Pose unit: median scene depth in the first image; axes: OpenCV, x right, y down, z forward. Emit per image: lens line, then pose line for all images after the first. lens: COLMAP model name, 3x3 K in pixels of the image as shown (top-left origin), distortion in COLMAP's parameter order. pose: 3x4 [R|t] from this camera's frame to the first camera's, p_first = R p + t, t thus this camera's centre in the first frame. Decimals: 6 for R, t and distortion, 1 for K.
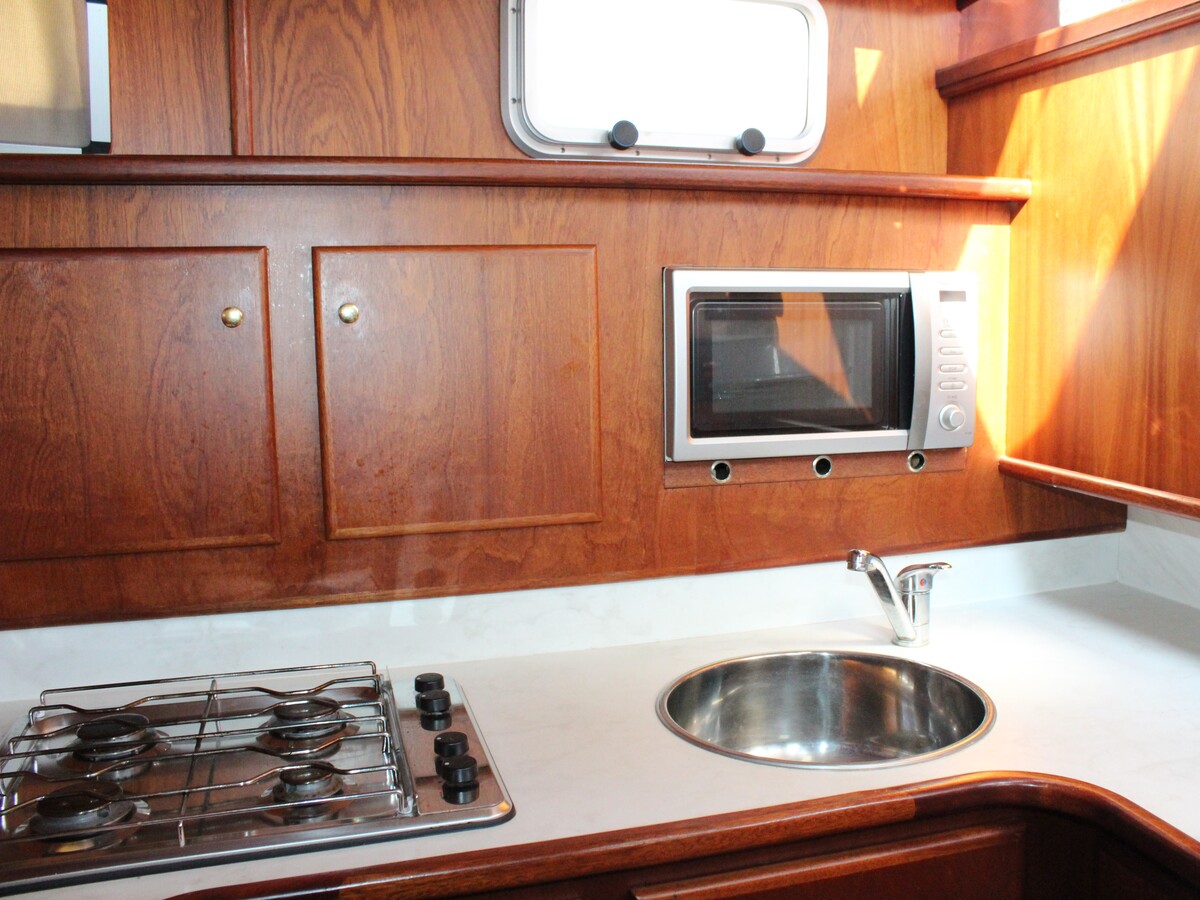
lens RADIAL K [[1027.2, 0, 600.0], [0, 1027.2, 450.0], [0, 0, 1]] dist [-0.162753, 0.145557]
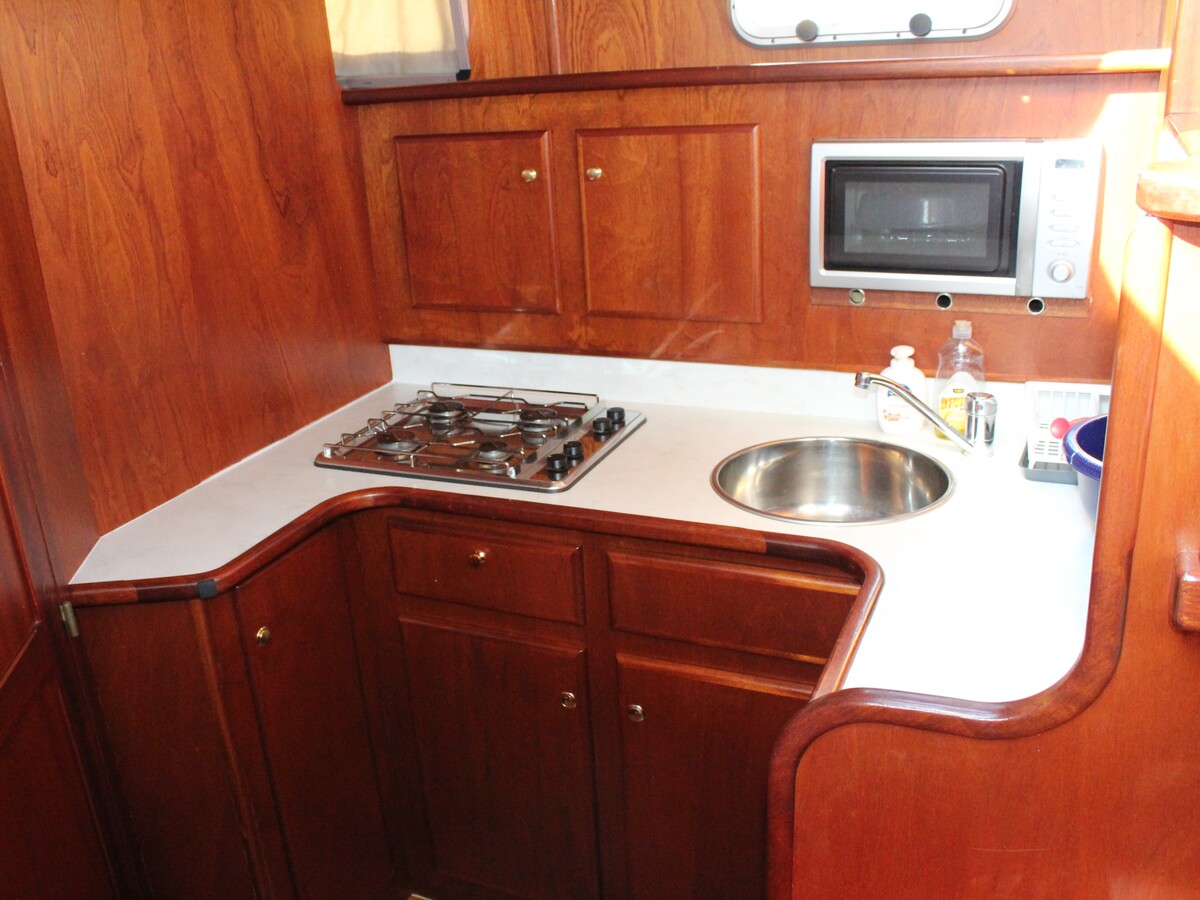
lens RADIAL K [[1117.0, 0, 603.5], [0, 1117.0, 405.0], [0, 0, 1]] dist [-0.185569, 0.185952]
pose [[0.767965, 0.165695, -0.618688, 0.799204], [-0.033567, 0.975042, 0.219467, -0.148565], [0.639611, -0.147776, 0.754361, -0.297447]]
